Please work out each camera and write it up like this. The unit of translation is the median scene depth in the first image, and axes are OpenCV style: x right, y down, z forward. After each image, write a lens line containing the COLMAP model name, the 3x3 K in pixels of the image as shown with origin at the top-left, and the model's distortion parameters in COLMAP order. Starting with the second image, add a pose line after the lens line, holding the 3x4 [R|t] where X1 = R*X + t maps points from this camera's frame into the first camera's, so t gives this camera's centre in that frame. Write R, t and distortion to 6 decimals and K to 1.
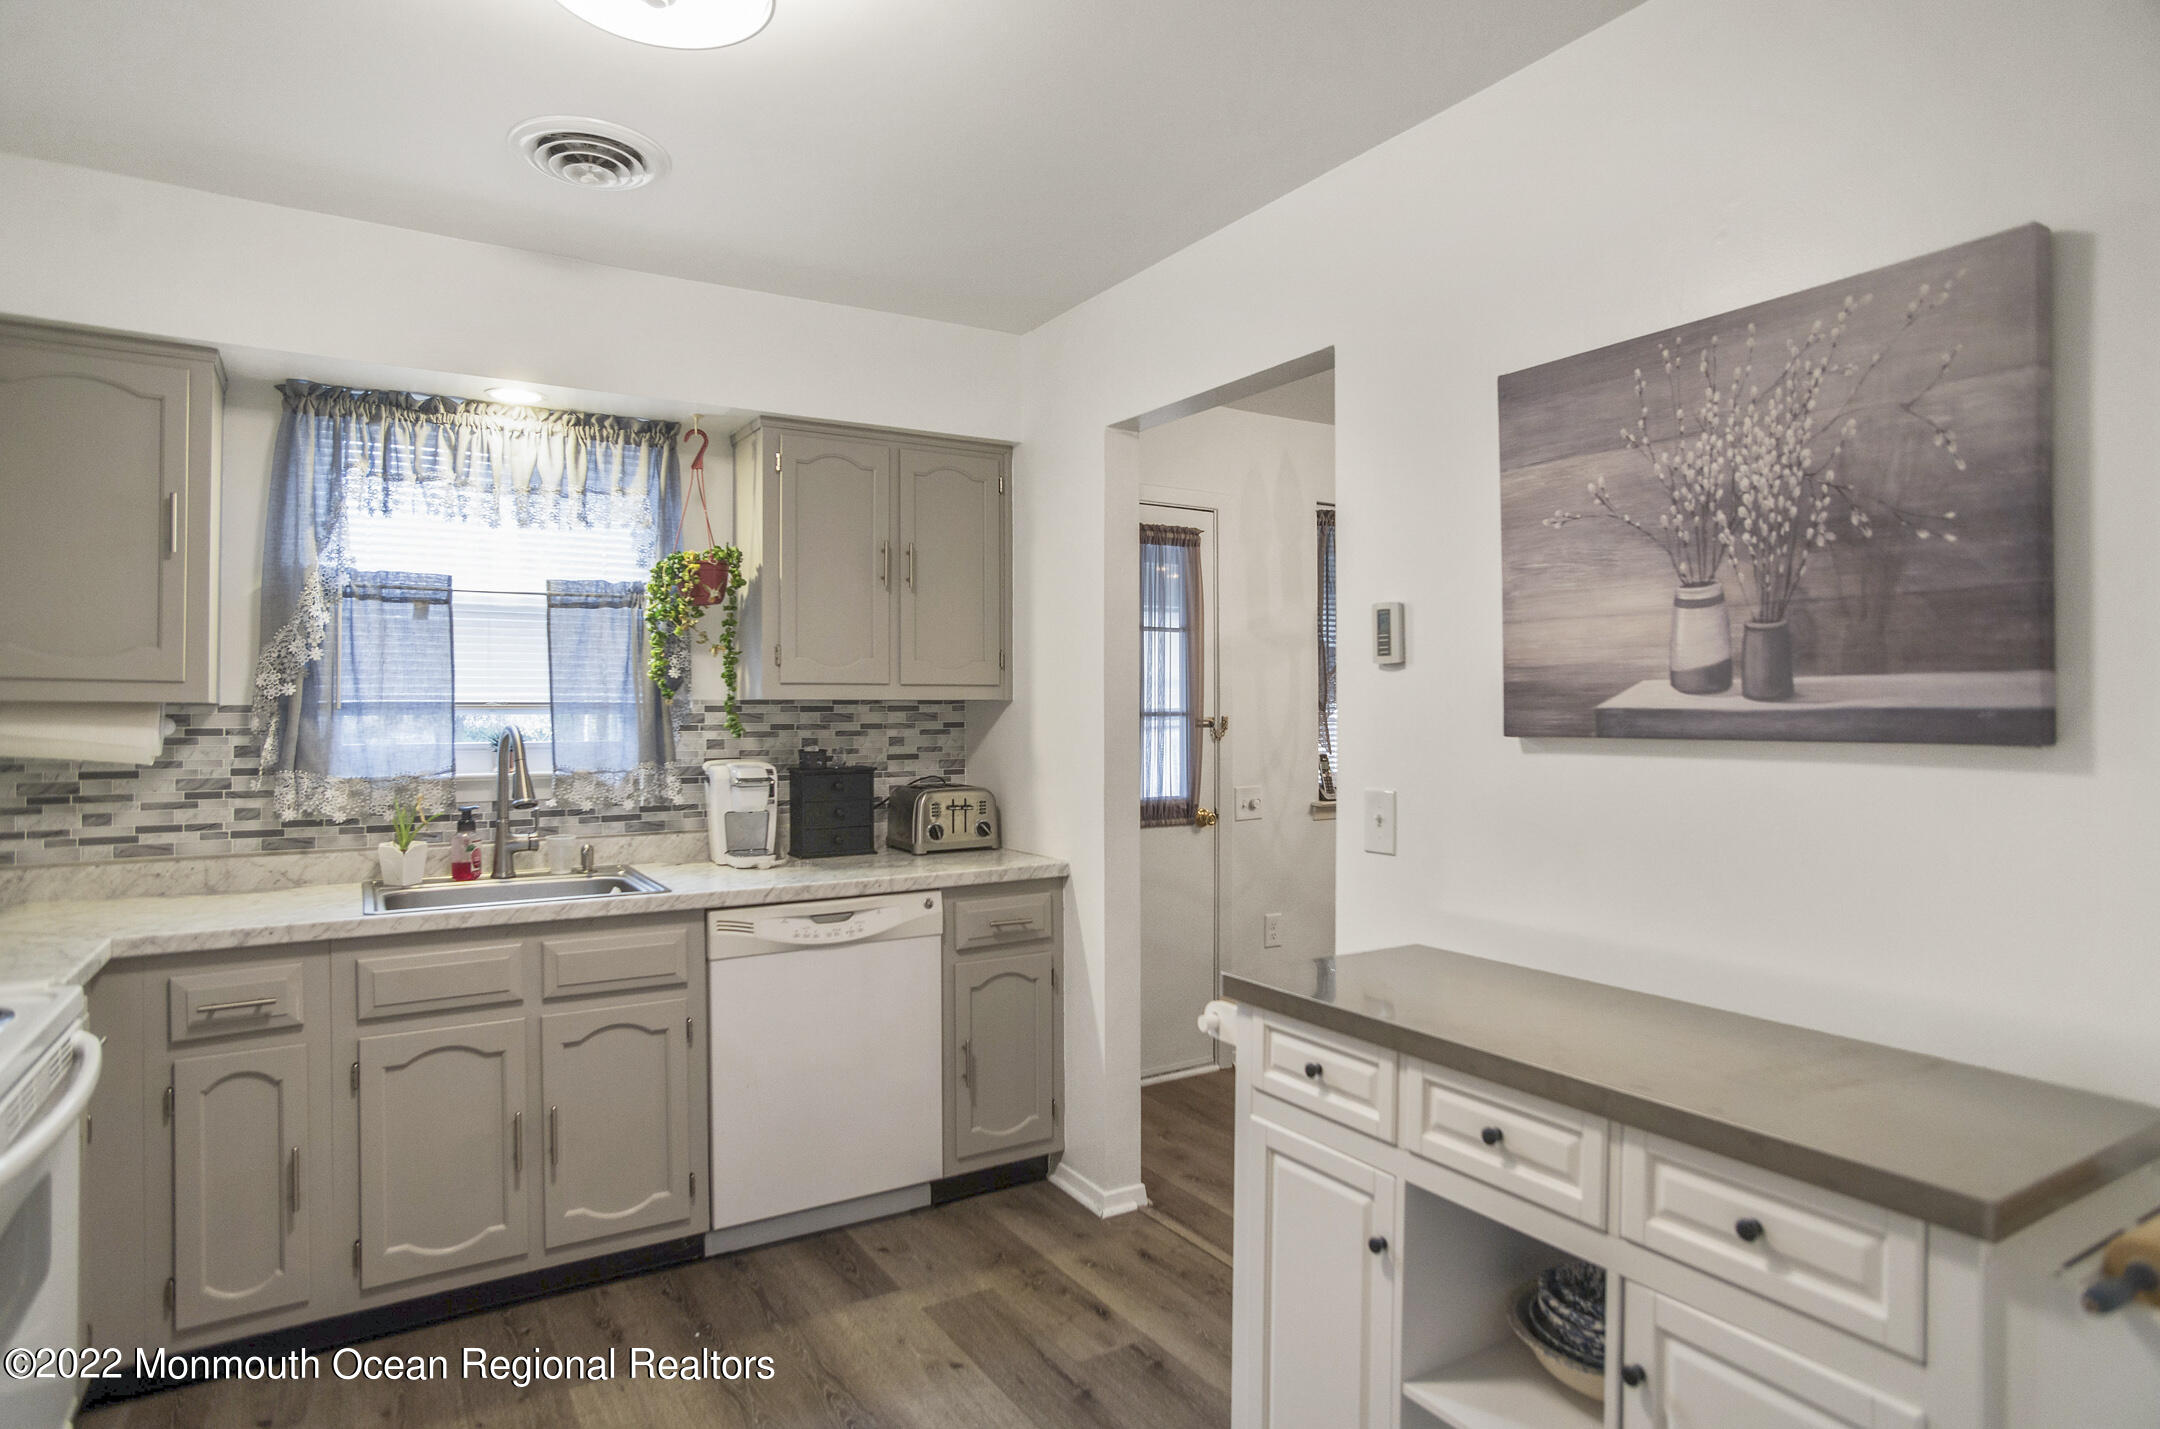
lens RADIAL K [[1214.4, 0, 1075.3], [0, 1214.4, 701.6], [0, 0, 1]] dist [-0.081707, 0.060405]
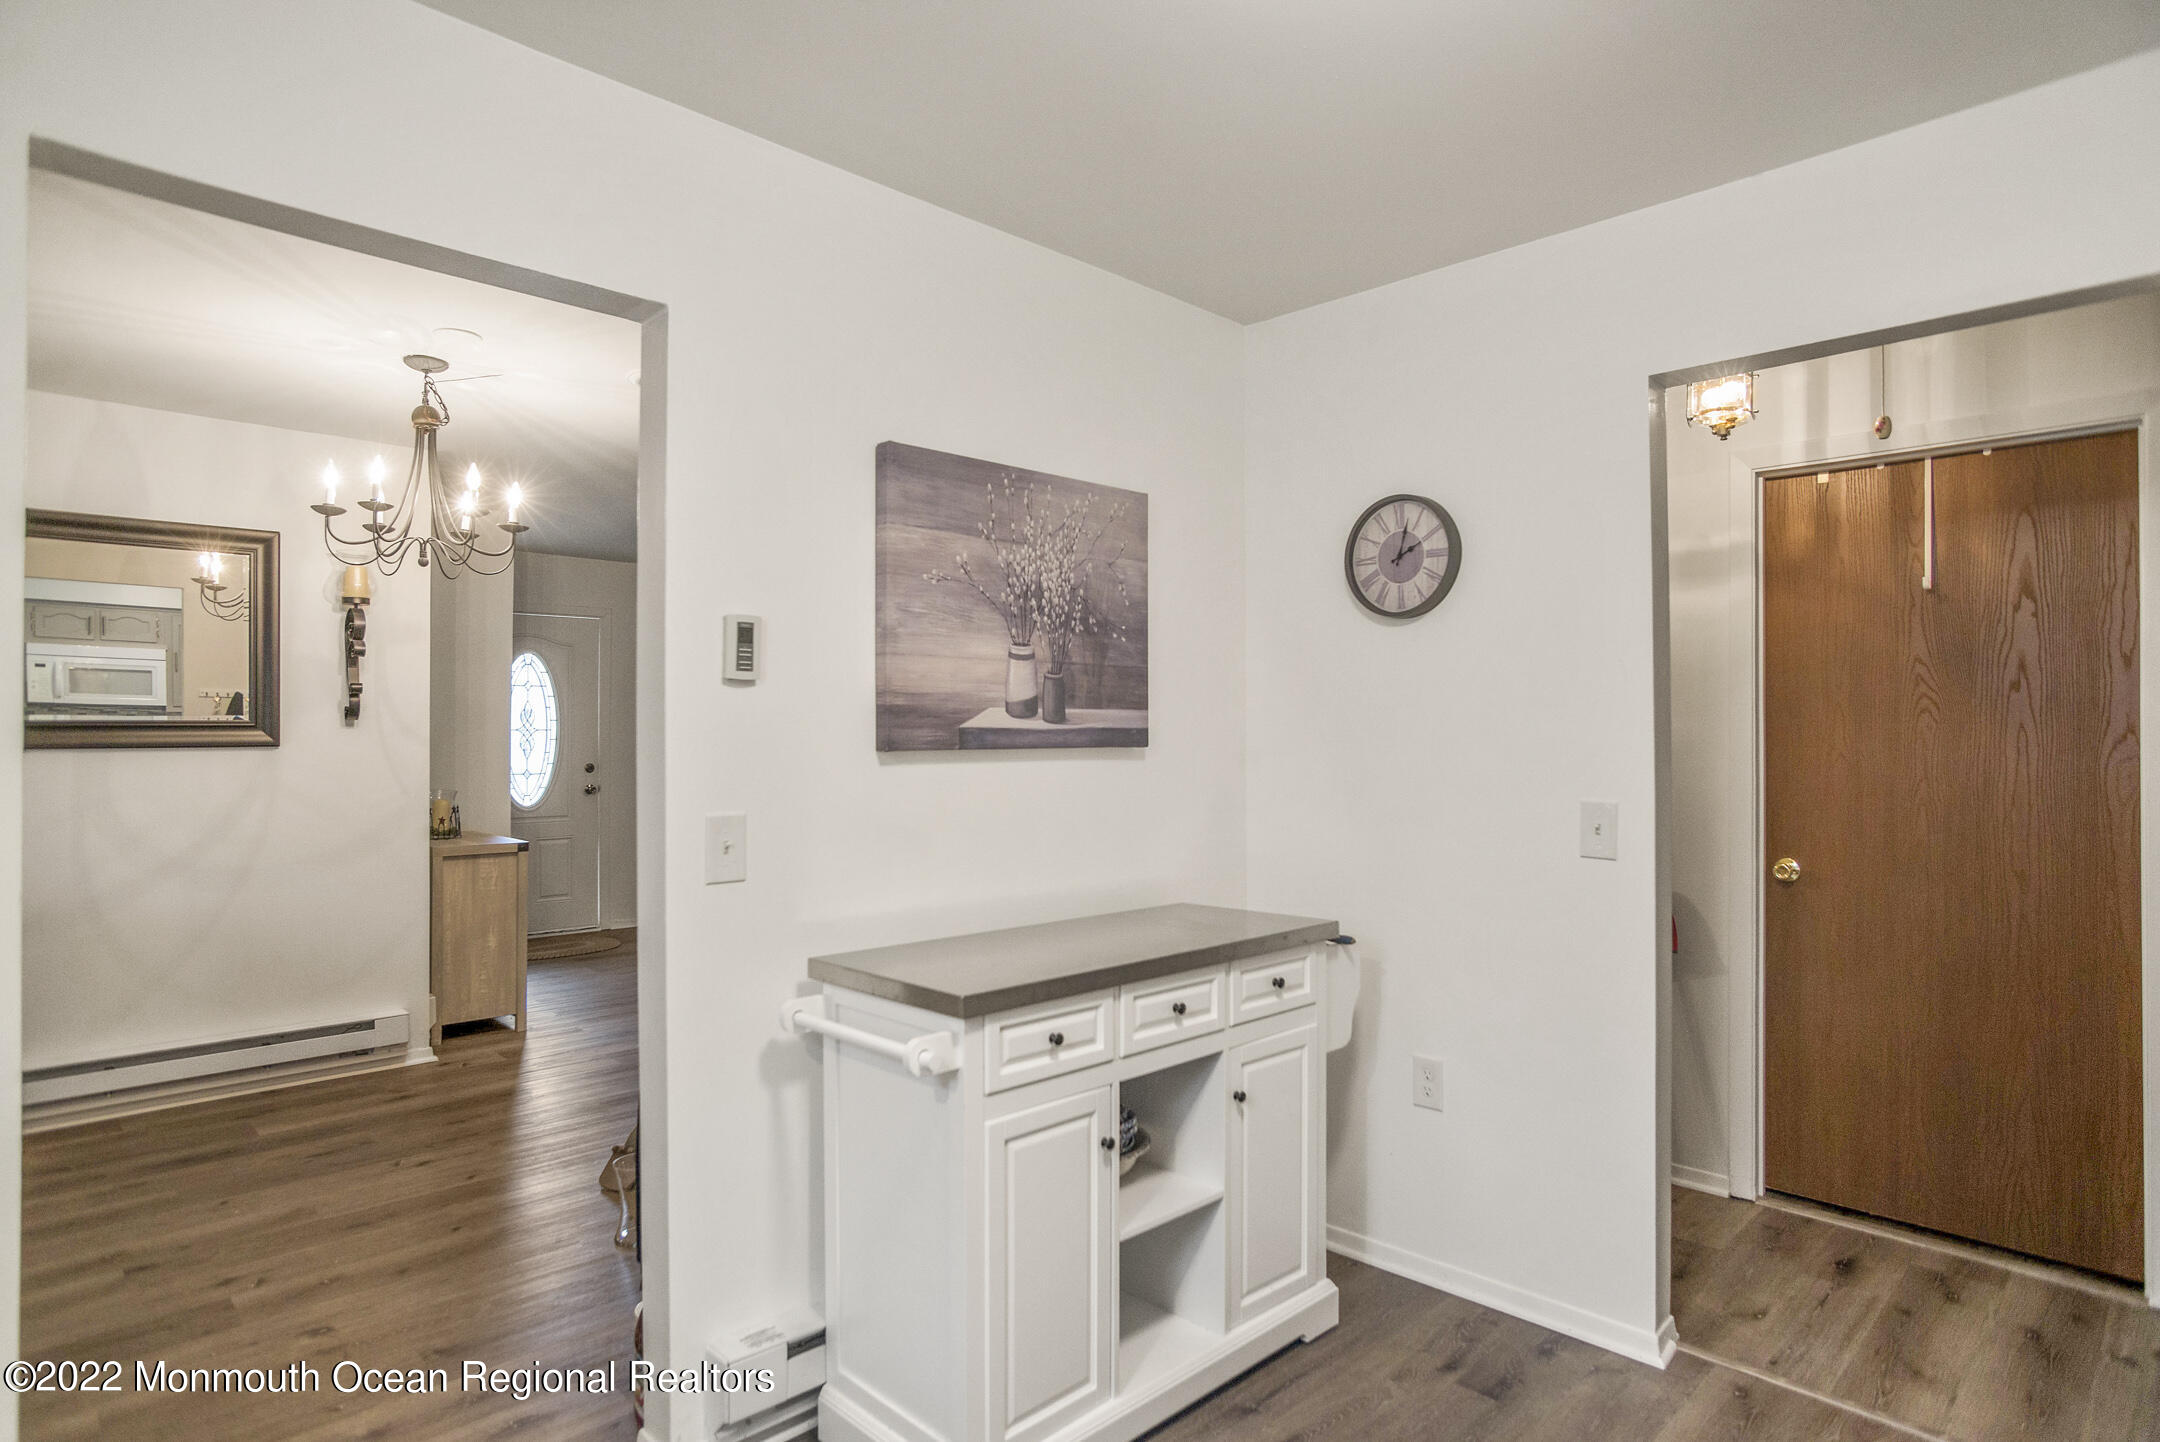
lens RADIAL K [[1177.1, 0, 1080.8], [0, 1177.1, 707.1], [0, 0, 1]] dist [-0.073145, 0.046079]
pose [[-0.218987, 0.024121, 0.975430, -0.596580], [-0.004381, 0.999660, -0.025703, 0.011218], [-0.975718, -0.009902, -0.218807, 0.803564]]
